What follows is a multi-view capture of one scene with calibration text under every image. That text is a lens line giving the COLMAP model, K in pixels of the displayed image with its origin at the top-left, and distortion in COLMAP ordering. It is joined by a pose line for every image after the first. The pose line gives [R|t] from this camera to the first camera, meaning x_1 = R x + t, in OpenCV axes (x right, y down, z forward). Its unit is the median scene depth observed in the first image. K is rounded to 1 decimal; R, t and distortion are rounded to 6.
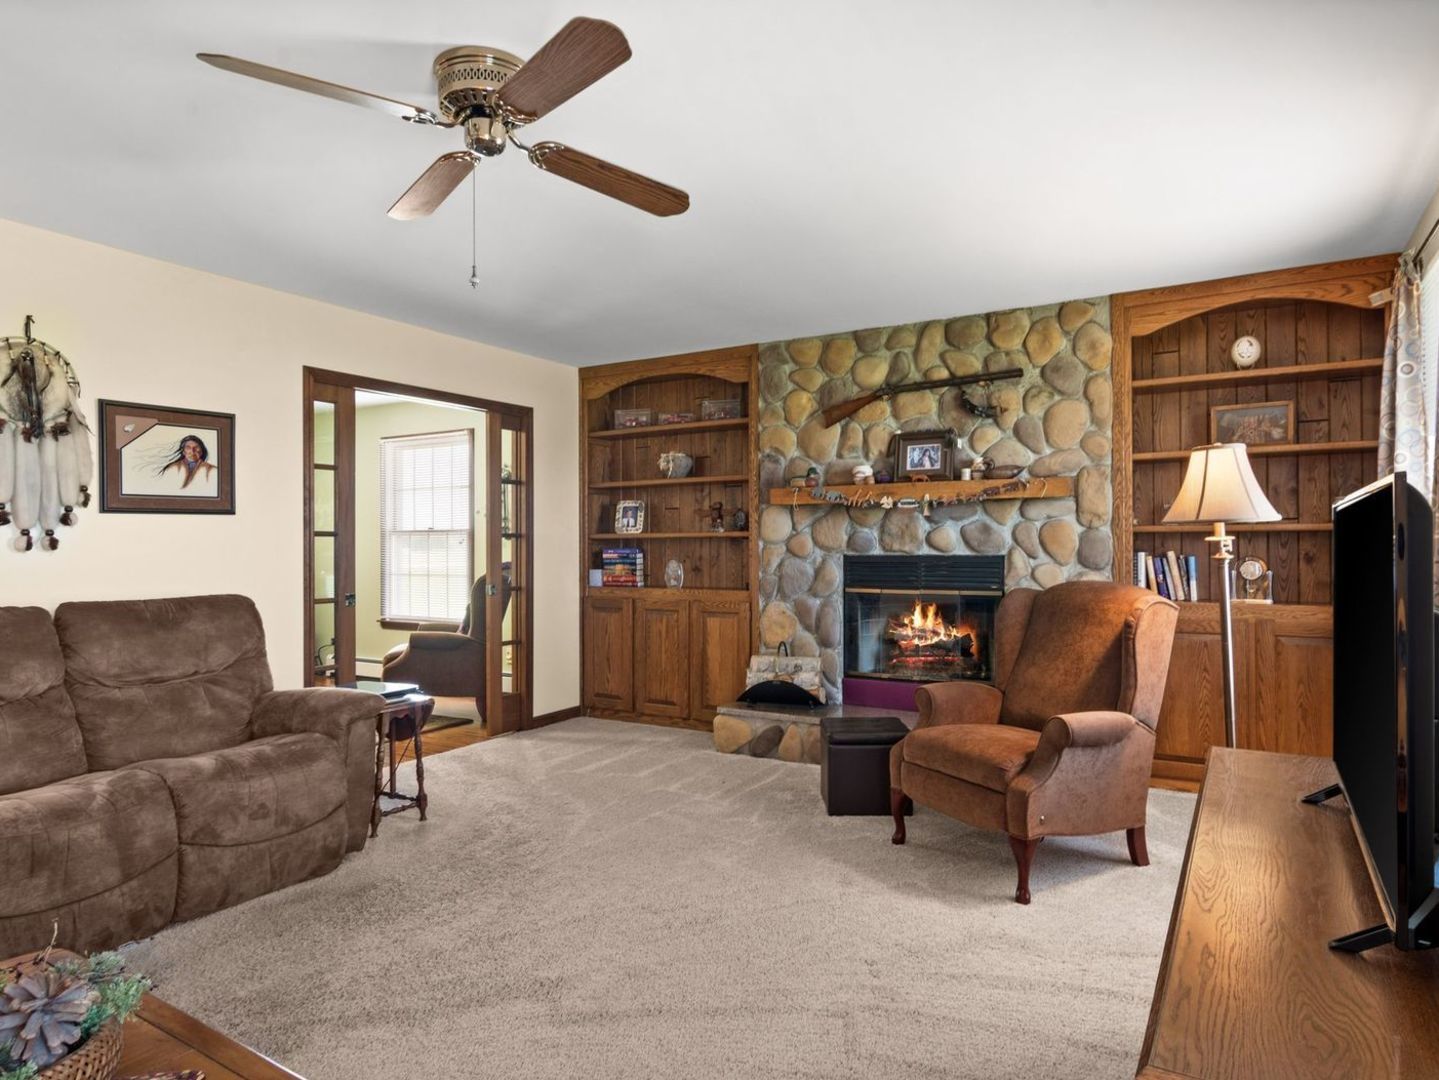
lens RADIAL K [[874.4, 0, 704.3], [0, 874.4, 545.2], [0, 0, 1]] dist [0.002255, 0.000852]
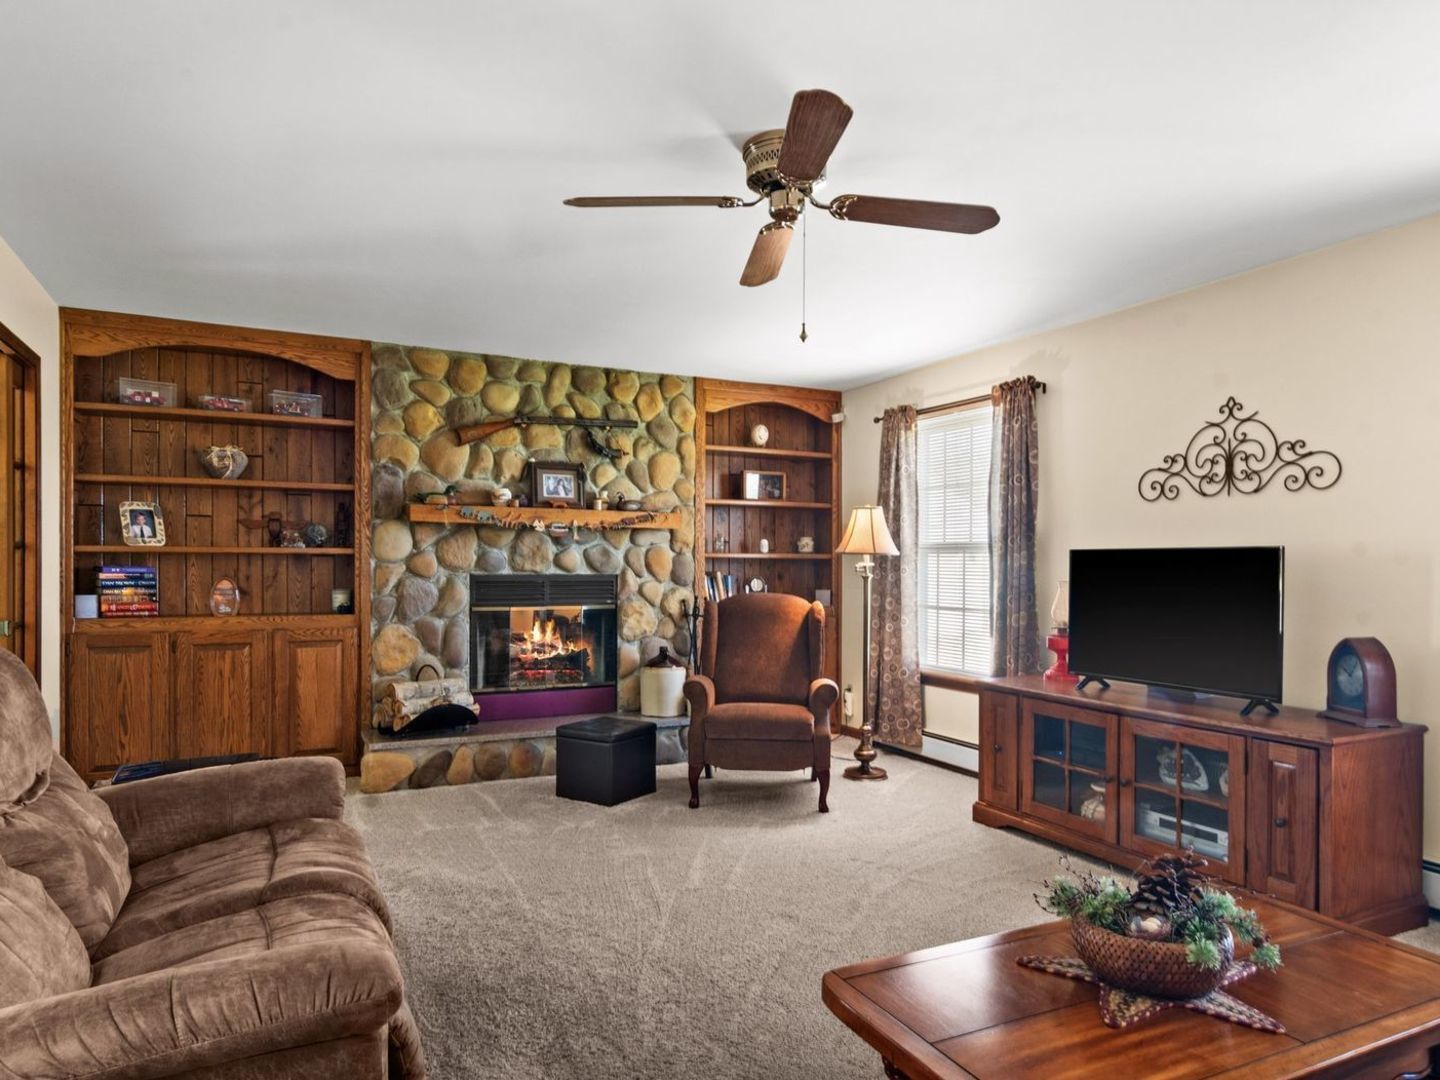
lens RADIAL K [[924.1, 0, 720.0], [0, 924.1, 578.2], [0, 0, 1]] dist [-0.000123, 0.000731]
pose [[0.528515, -0.003646, 0.848916, -0.613057], [-0.008530, 0.999917, 0.009605, 0.002805], [-0.848881, -0.012318, 0.528441, 0.200952]]
